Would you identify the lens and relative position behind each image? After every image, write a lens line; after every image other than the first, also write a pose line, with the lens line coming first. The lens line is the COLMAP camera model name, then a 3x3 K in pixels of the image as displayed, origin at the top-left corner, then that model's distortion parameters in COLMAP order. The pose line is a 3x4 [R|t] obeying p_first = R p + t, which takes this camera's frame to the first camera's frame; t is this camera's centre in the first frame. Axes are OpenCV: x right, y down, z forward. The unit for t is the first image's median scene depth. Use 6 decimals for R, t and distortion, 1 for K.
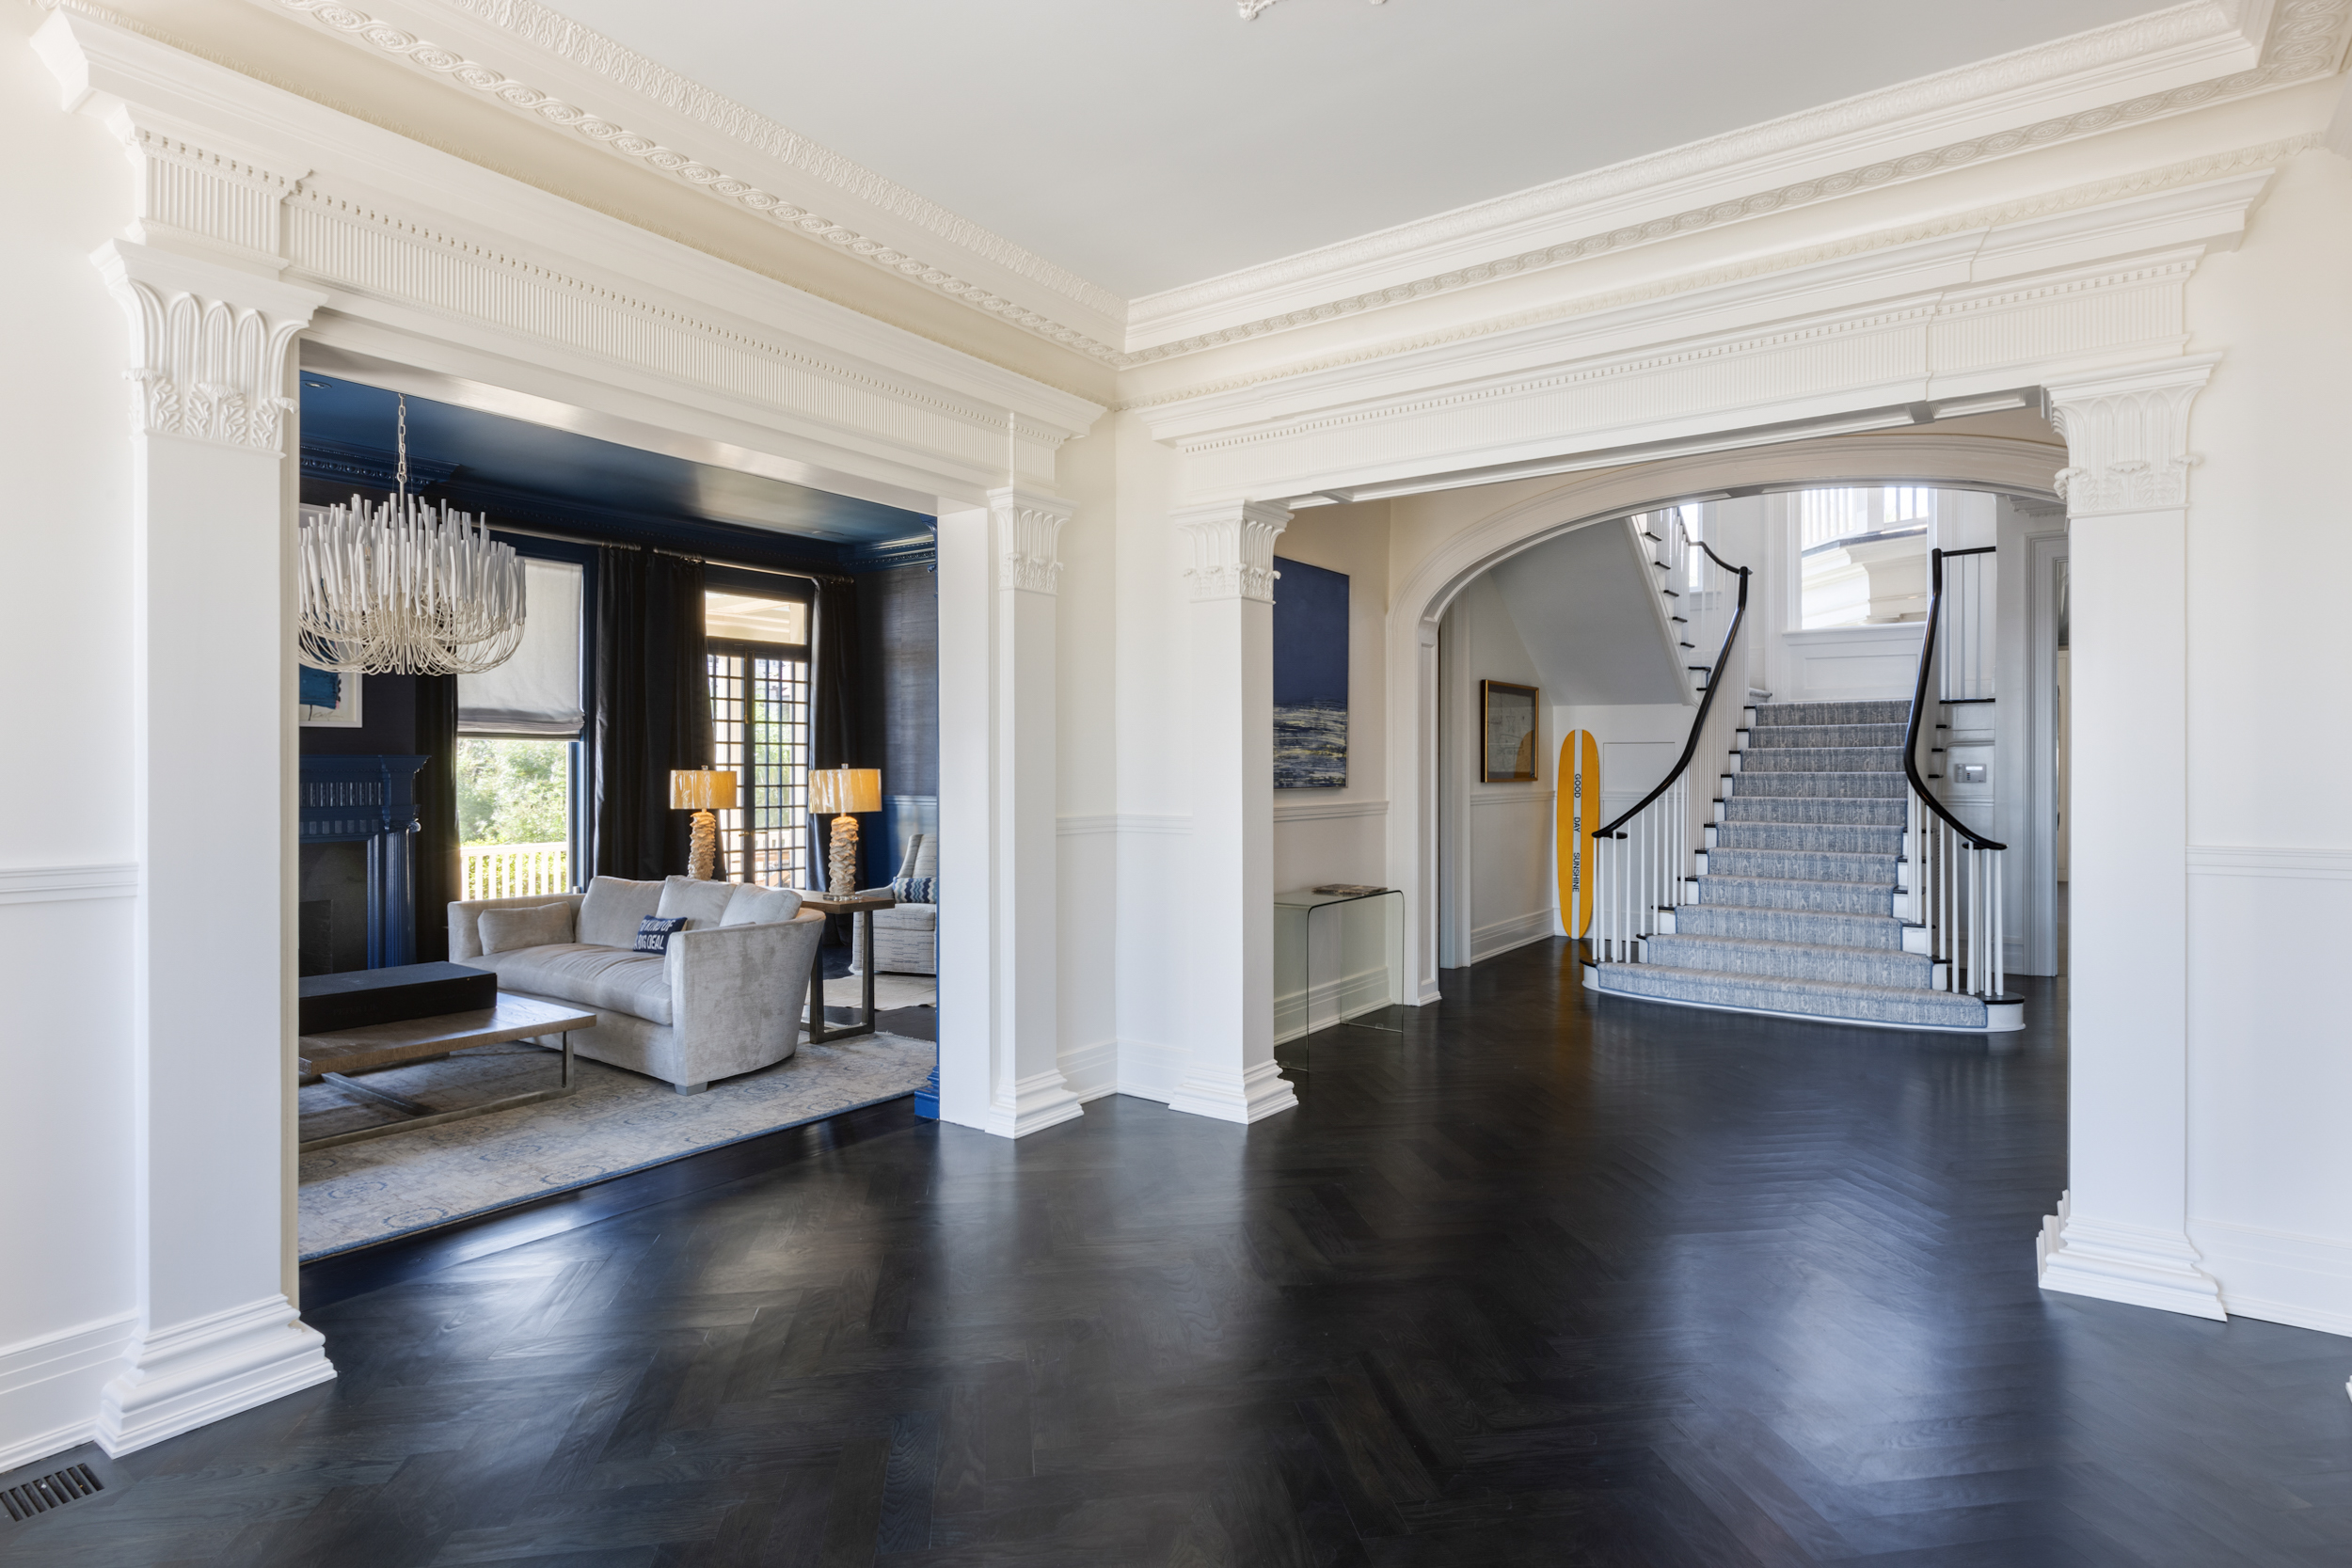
lens RADIAL K [[1278.3, 0, 1176.0], [0, 1278.3, 784.0], [0, 0, 1]] dist [-0.002284, -0.000327]
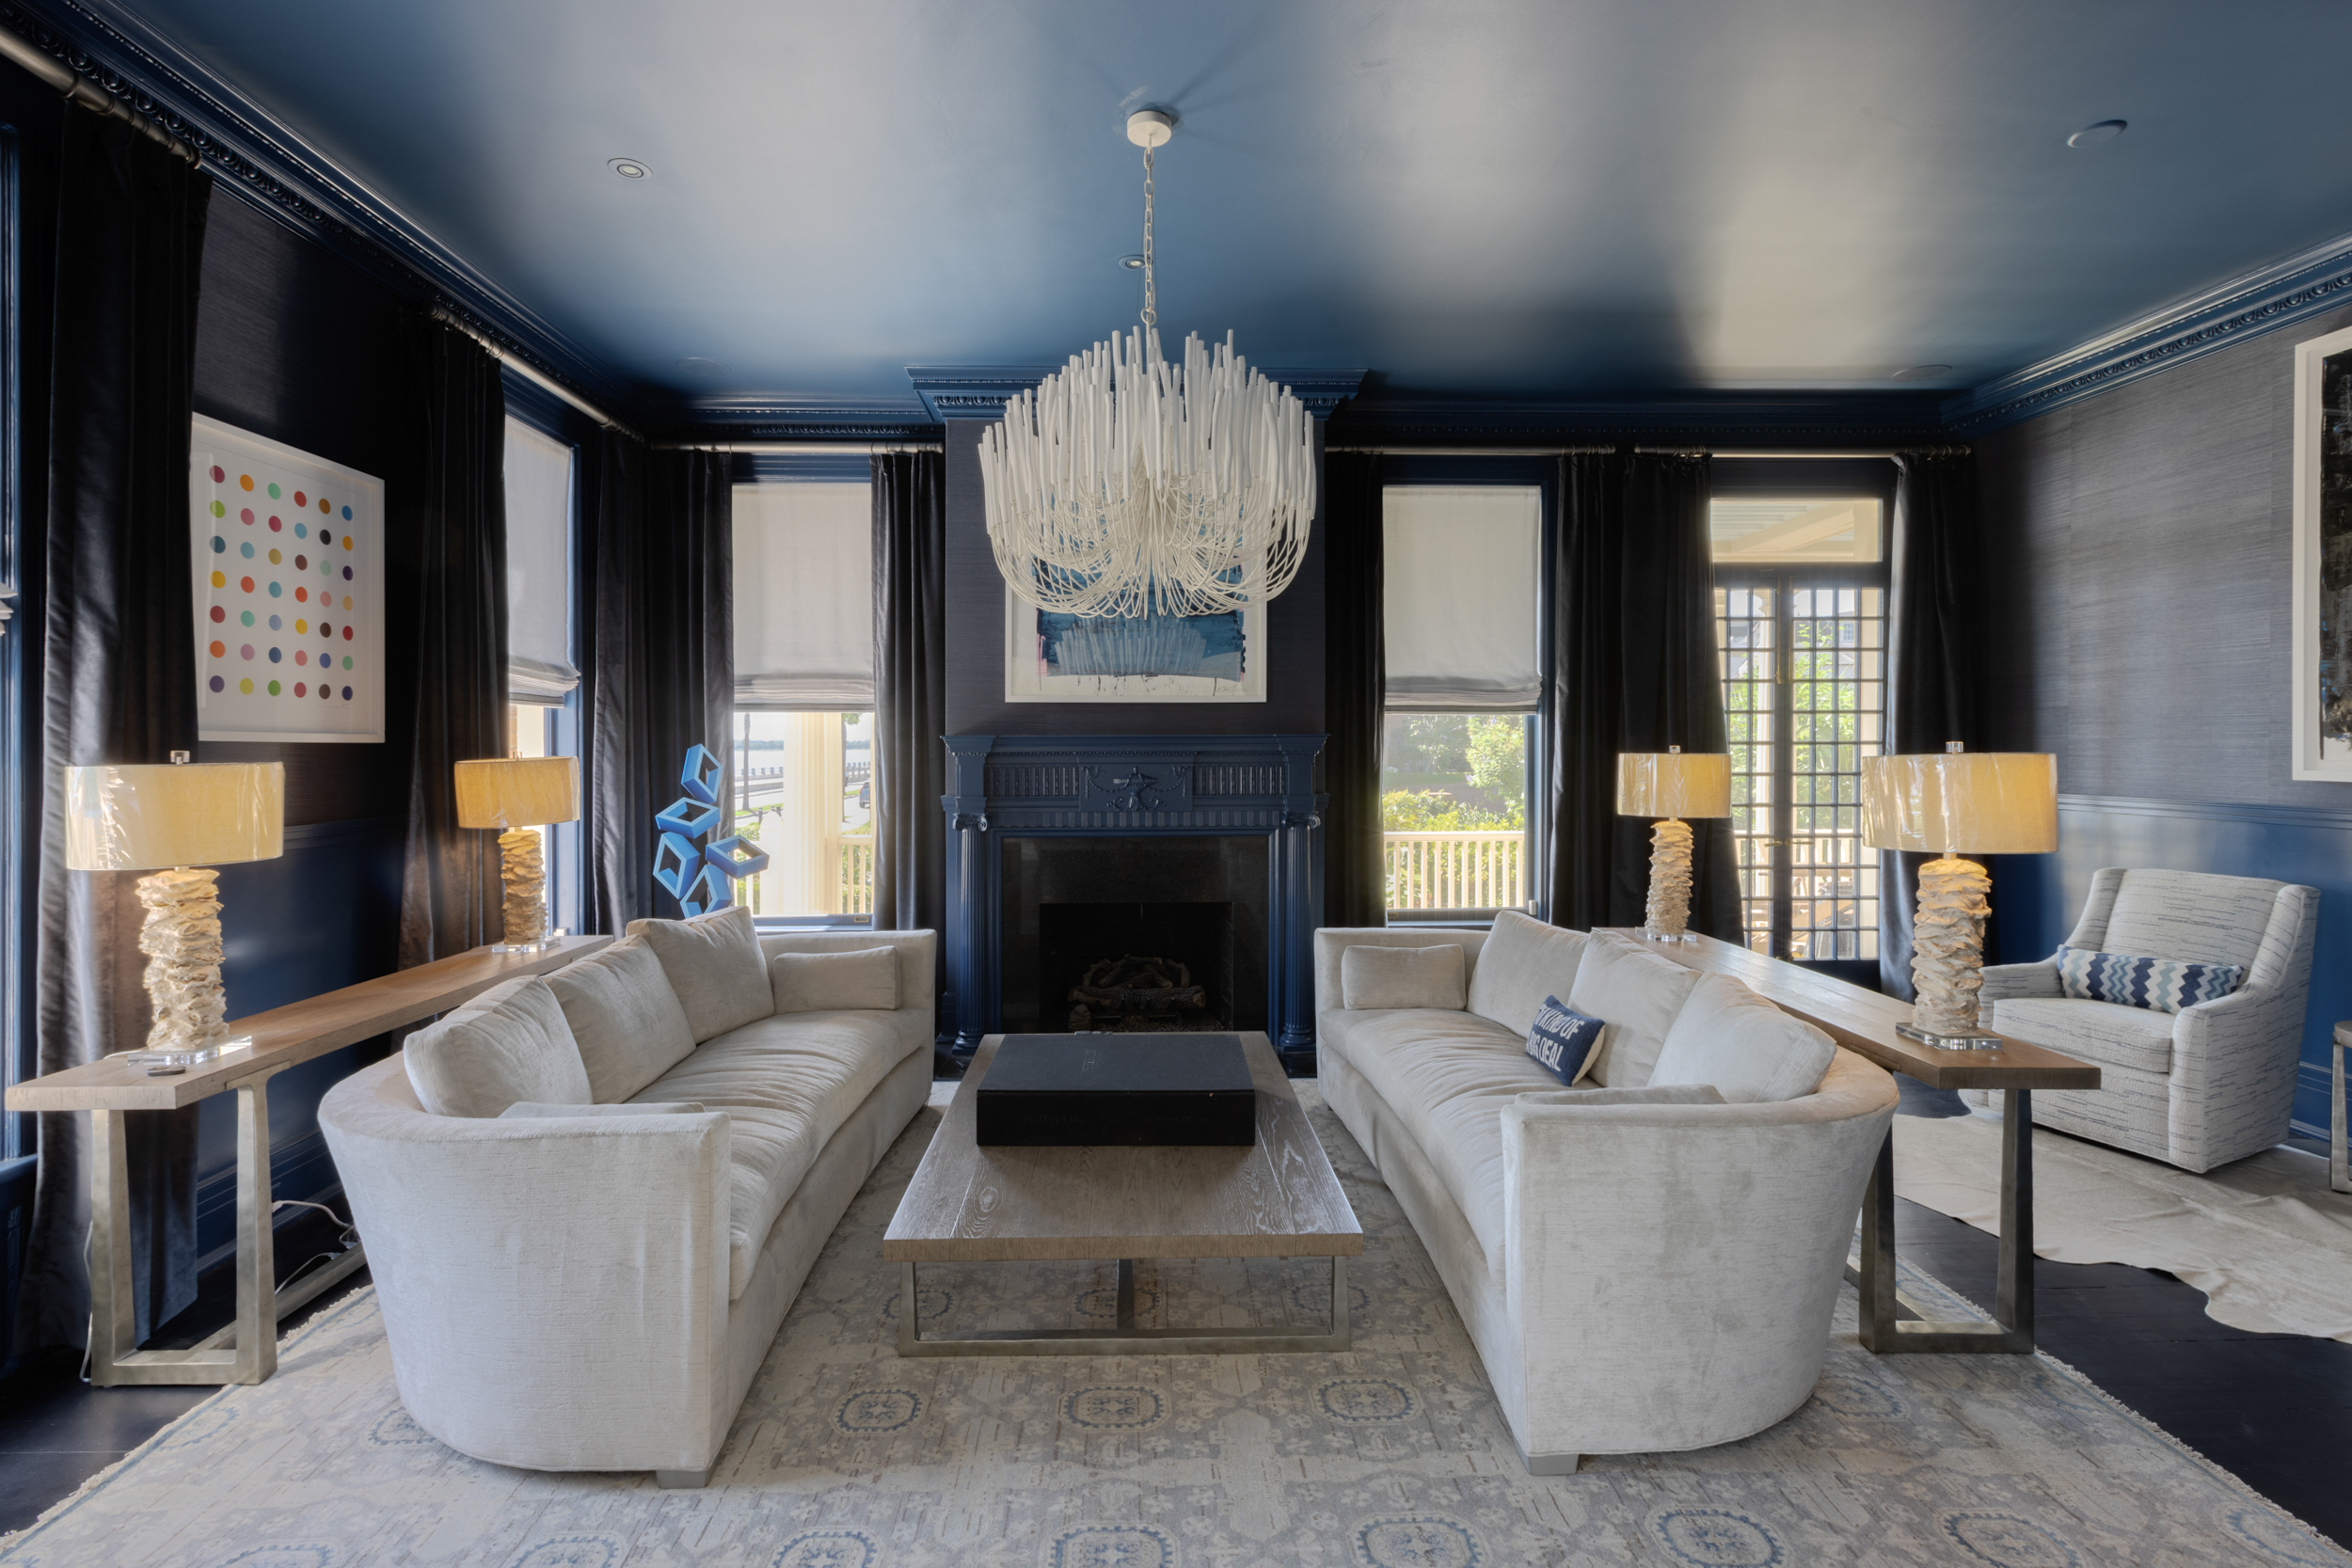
lens RADIAL K [[1023.1, 0, 1173.3], [0, 1023.1, 752.5], [0, 0, 1]] dist [0.001249, 0.000234]
pose [[0.620225, 0.003032, -0.784418, -0.115422], [-0.007149, 0.999973, -0.001788, -0.007471], [0.784391, 0.006717, 0.620230, 0.440488]]
